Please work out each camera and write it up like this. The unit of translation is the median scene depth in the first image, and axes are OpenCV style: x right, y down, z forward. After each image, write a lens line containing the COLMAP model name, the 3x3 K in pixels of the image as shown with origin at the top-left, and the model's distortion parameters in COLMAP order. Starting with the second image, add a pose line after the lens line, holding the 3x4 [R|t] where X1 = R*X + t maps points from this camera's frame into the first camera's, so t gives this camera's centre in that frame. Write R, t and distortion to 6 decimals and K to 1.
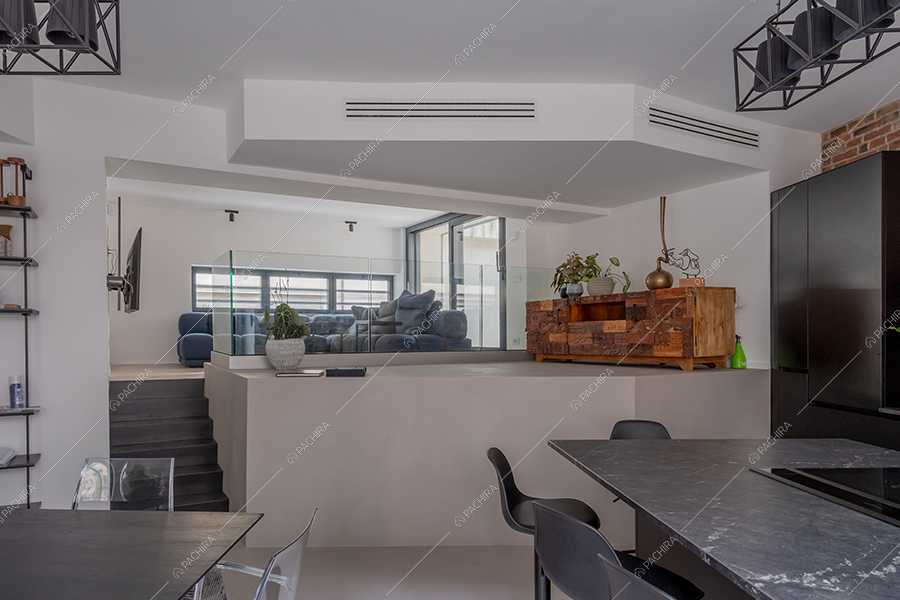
lens RADIAL K [[565.8, 0, 450.1], [0, 565.8, 337.3], [0, 0, 1]] dist [0.017934, -0.000423]
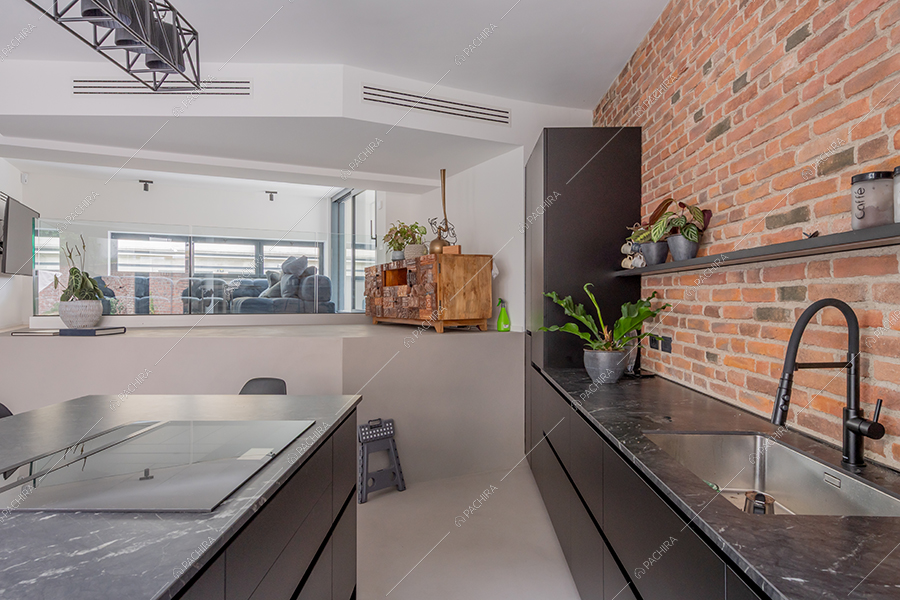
lens RADIAL K [[536.4, 0, 450.0], [0, 536.4, 300.0], [0, 0, 1]] dist [0.018603, -0.002304]
pose [[0.999739, 0.006834, -0.021807, 0.410887], [-0.006890, 0.999973, -0.002505, -0.000114], [0.021790, 0.002654, 0.999759, -0.006313]]
